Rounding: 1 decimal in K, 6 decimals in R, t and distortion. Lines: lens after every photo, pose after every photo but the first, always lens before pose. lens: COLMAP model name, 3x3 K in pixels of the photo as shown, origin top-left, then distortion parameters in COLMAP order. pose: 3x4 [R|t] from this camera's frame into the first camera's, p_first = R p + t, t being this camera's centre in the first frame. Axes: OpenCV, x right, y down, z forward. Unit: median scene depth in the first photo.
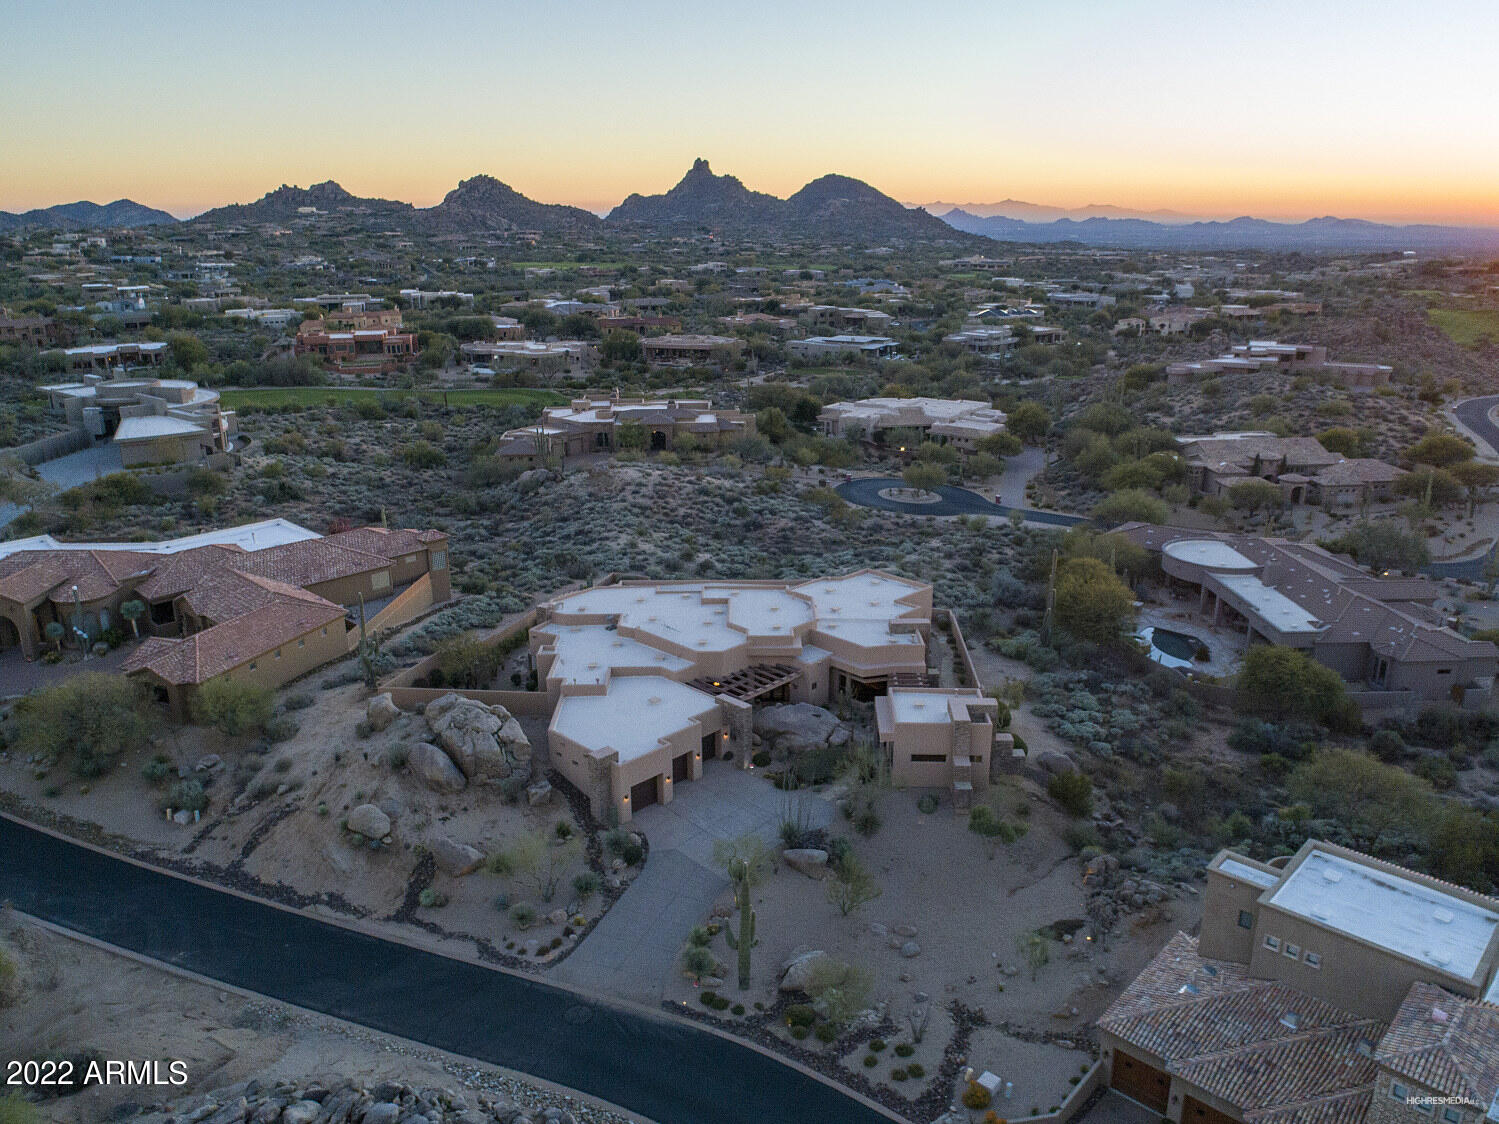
lens RADIAL K [[1094.8, 0, 751.5], [0, 1094.8, 567.5], [0, 0, 1]] dist [-0.027378, 0.003039]
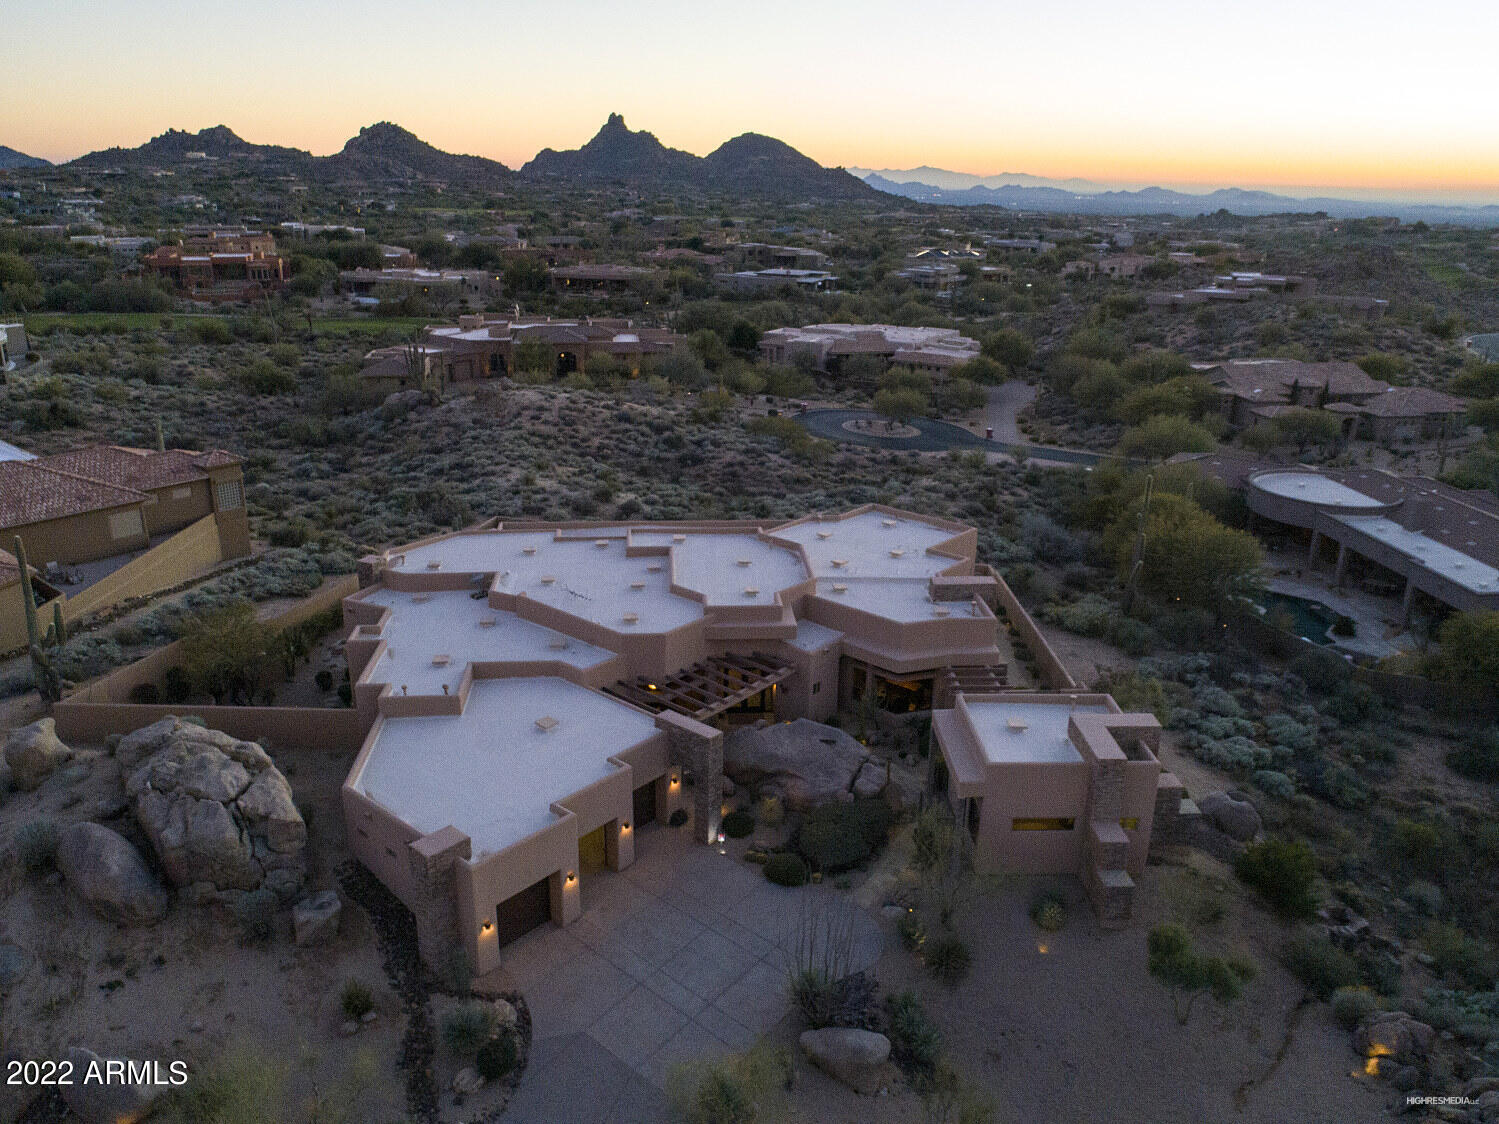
lens RADIAL K [[1094.8, 0, 747.2], [0, 1094.8, 561.1], [0, 0, 1]] dist [-0.027378, 0.003039]
pose [[0.997453, -0.006121, 0.071057, -0.013024], [0.004359, 0.999680, 0.024926, 0.012563], [-0.071187, -0.024553, 0.997161, 0.222668]]
